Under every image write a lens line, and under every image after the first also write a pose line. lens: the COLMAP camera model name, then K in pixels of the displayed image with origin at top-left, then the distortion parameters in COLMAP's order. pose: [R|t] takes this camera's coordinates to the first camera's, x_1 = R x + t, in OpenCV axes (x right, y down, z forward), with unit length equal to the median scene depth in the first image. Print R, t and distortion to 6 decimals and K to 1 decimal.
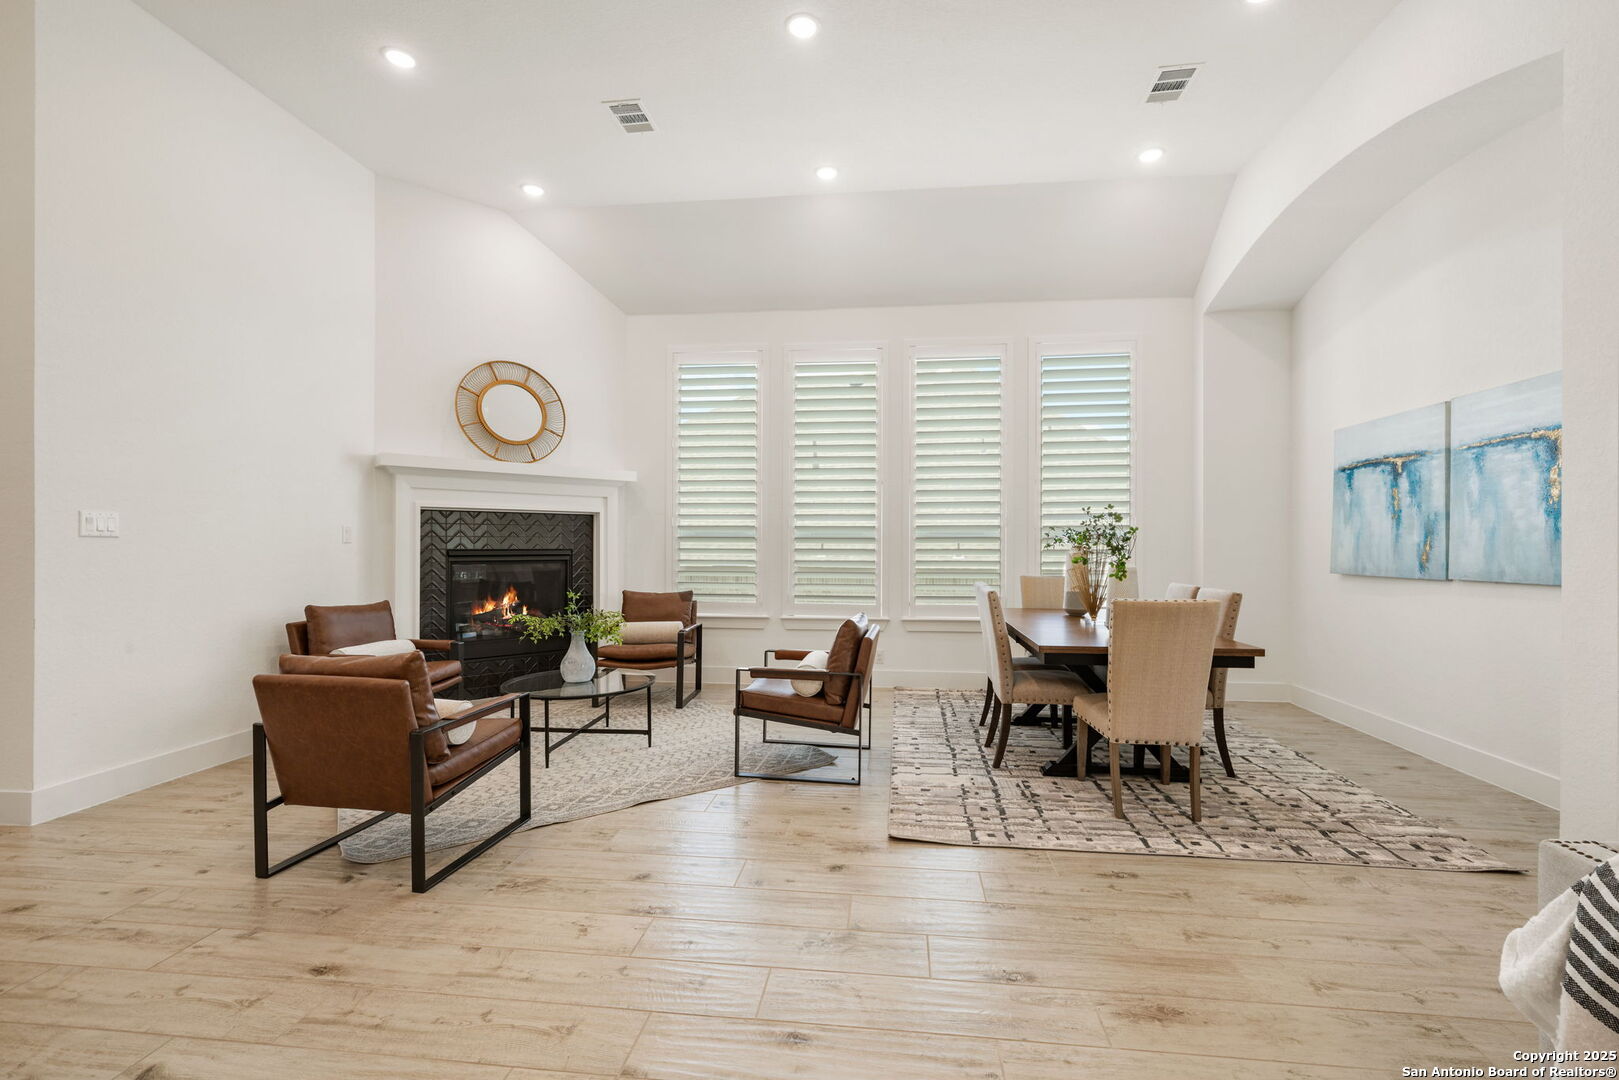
lens RADIAL K [[703.5, 0, 819.6], [0, 703.5, 544.3], [0, 0, 1]] dist [-0.002476, 0.000751]
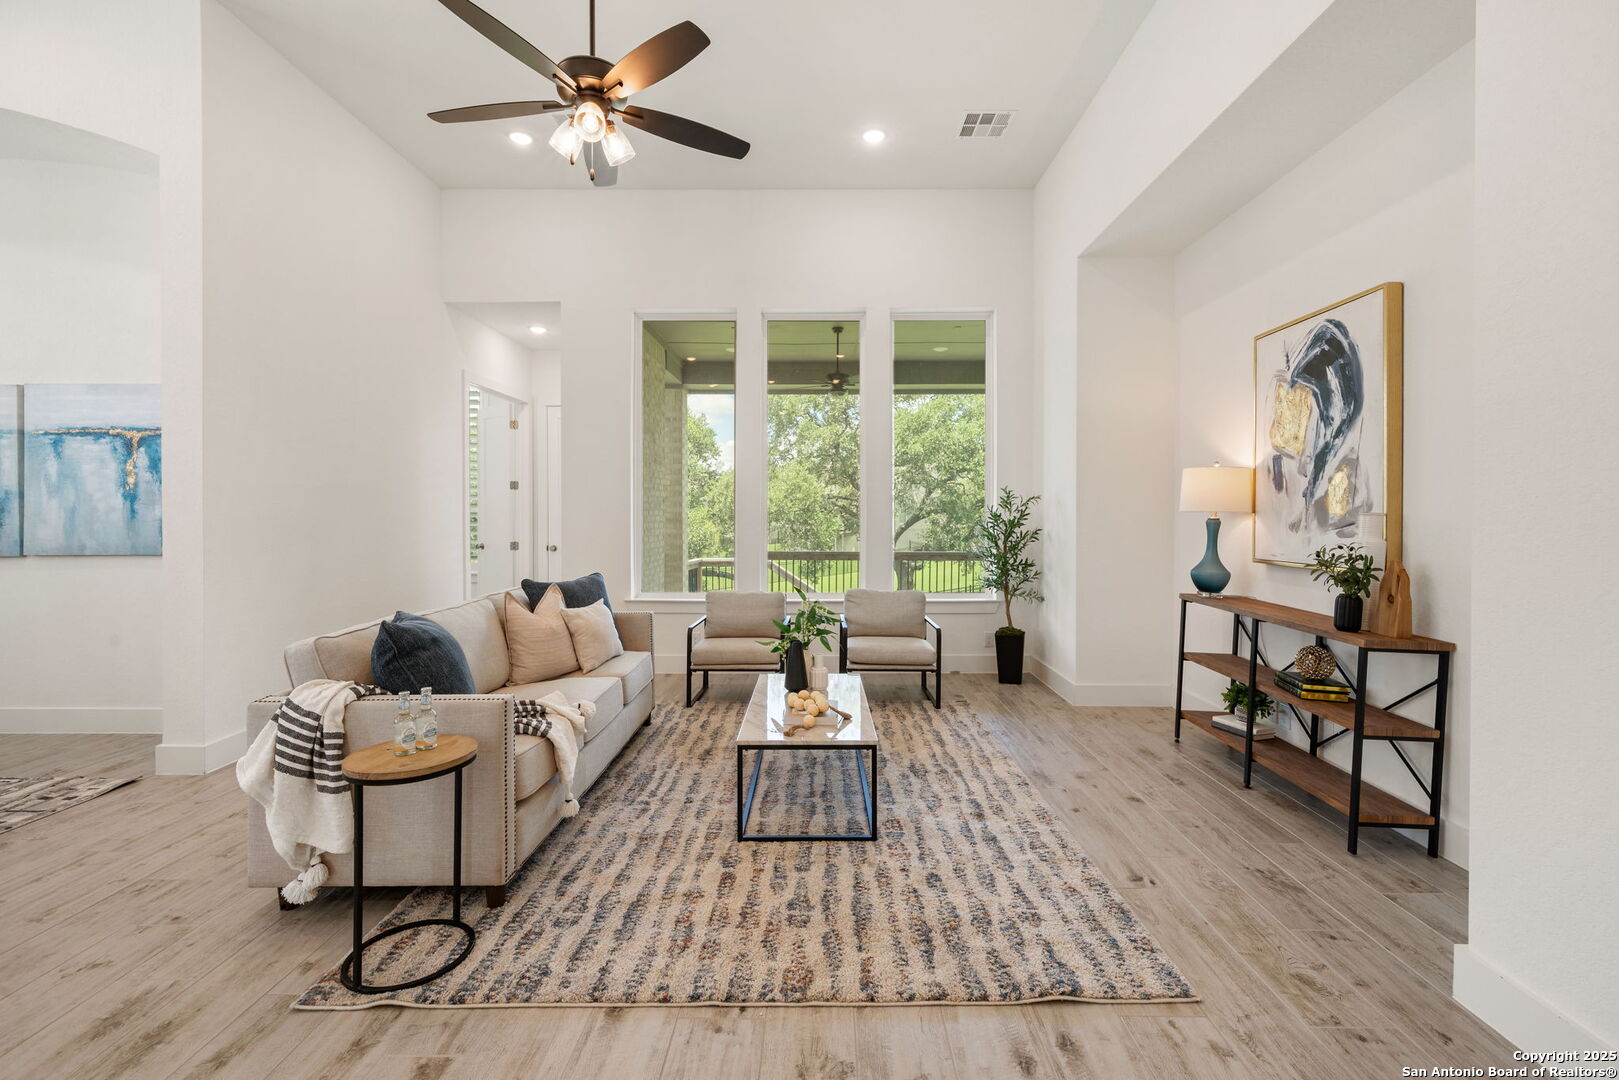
lens RADIAL K [[703.5, 0, 817.4], [0, 703.5, 518.7], [0, 0, 1]] dist [-0.002476, 0.000751]
pose [[-0.105319, -0.010982, 0.994378, -0.306268], [-0.001732, 0.999940, 0.010860, -0.020766], [-0.994437, -0.000578, -0.105332, -0.078817]]
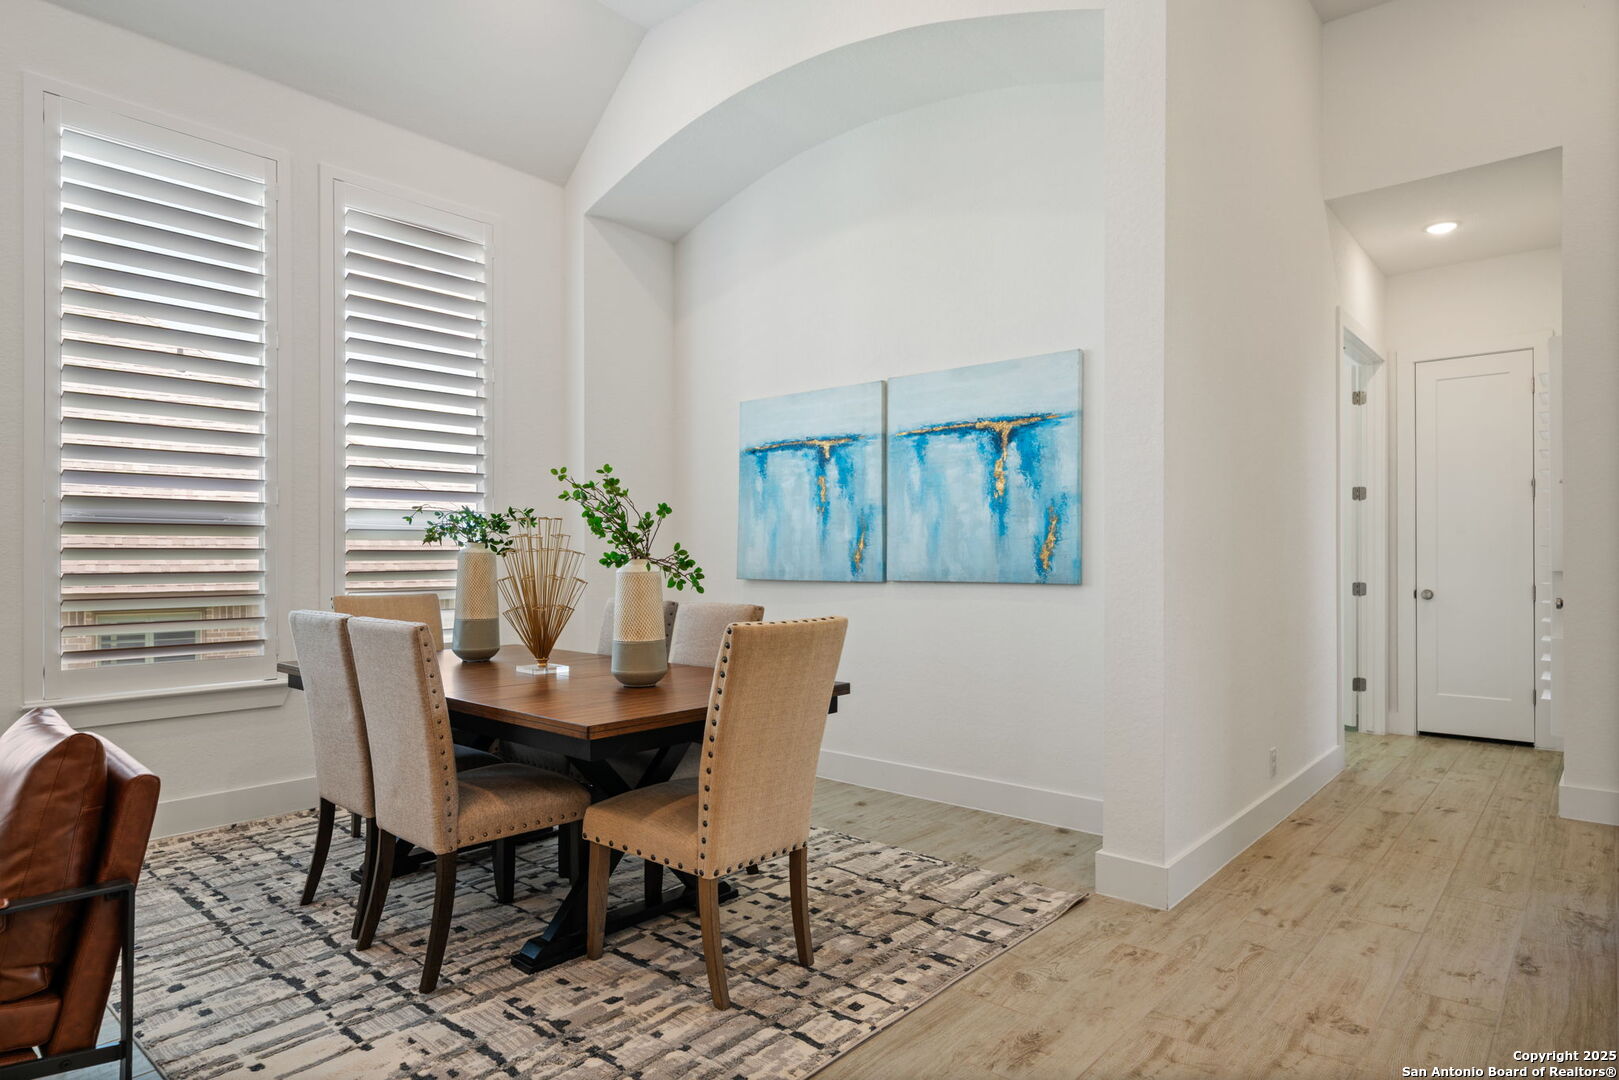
lens RADIAL K [[921.8, 0, 819.5], [0, 921.8, 557.2], [0, 0, 1]] dist [0.003578, -0.000406]
pose [[0.565572, -0.001029, 0.824698, -0.129627], [-0.000642, 0.999998, 0.001688, 0.020204], [-0.824699, -0.001484, 0.565570, 0.458273]]
